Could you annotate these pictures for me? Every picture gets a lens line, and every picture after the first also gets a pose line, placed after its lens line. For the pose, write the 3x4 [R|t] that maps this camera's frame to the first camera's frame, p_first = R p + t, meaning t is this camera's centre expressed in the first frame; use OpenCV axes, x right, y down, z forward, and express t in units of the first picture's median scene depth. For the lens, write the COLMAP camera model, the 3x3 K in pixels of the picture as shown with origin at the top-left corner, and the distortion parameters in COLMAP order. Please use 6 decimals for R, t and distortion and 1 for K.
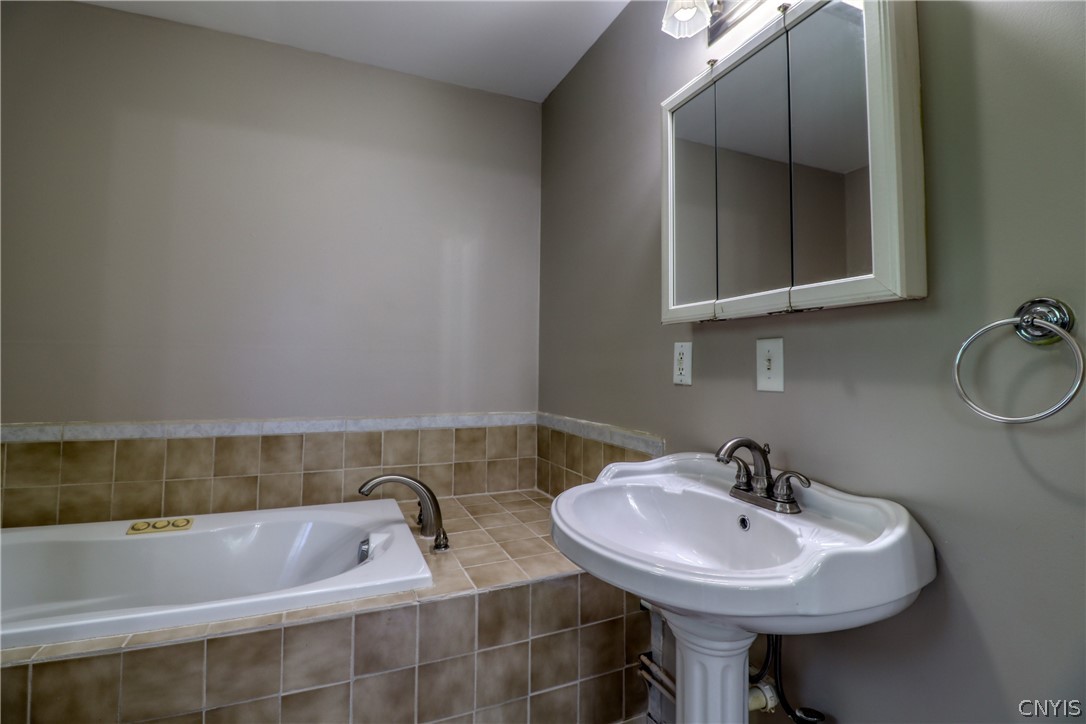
lens RADIAL K [[504.9, 0, 544.5], [0, 504.9, 343.0], [0, 0, 1]] dist [0.003016, -0.014529]
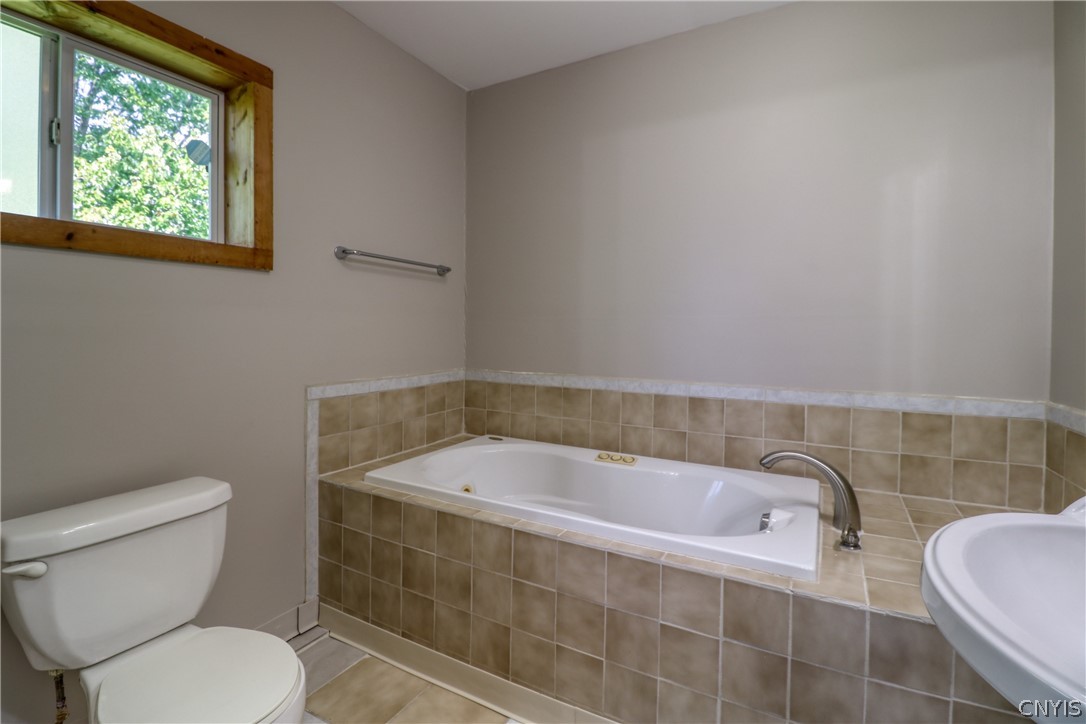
lens RADIAL K [[504.9, 0, 544.5], [0, 504.9, 343.0], [0, 0, 1]] dist [0.003016, -0.014529]
pose [[0.610489, 0.012261, -0.791929, 0.141671], [0.035465, 0.998454, 0.042798, 0.006396], [0.791230, -0.054213, 0.609111, 0.083659]]
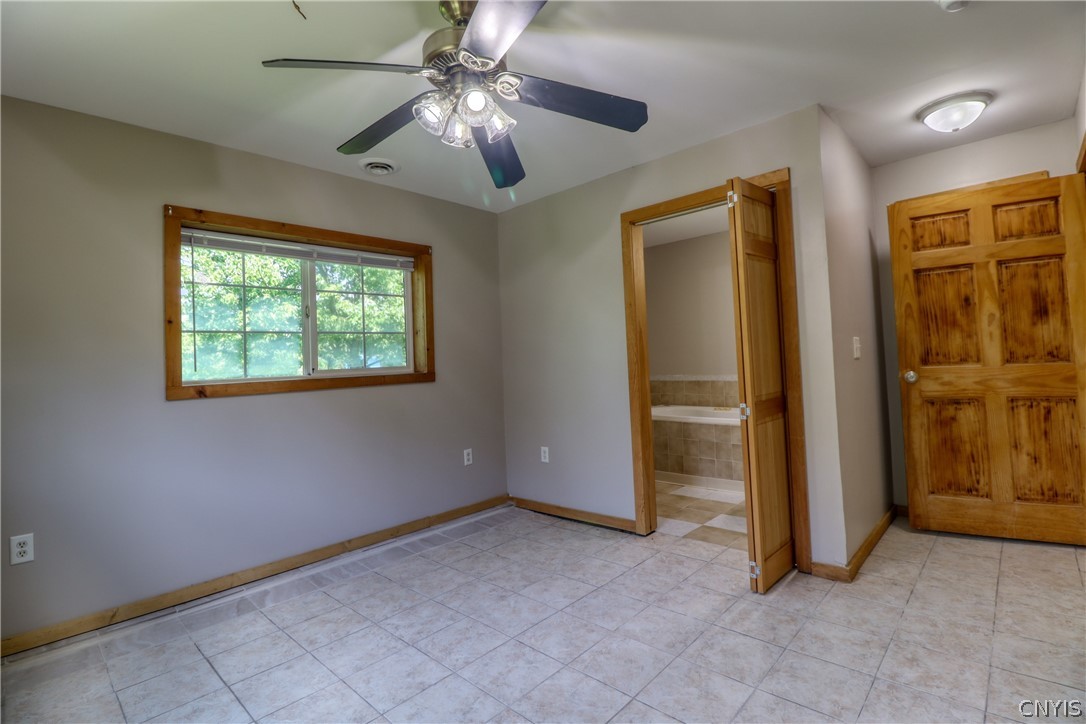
lens RADIAL K [[504.9, 0, 544.5], [0, 504.9, 343.0], [0, 0, 1]] dist [0.003016, -0.014529]
pose [[0.391625, -0.059352, -0.918209, 1.587336], [0.090855, 0.995535, -0.025600, -0.047116], [0.915628, -0.073398, 0.395269, -1.117186]]
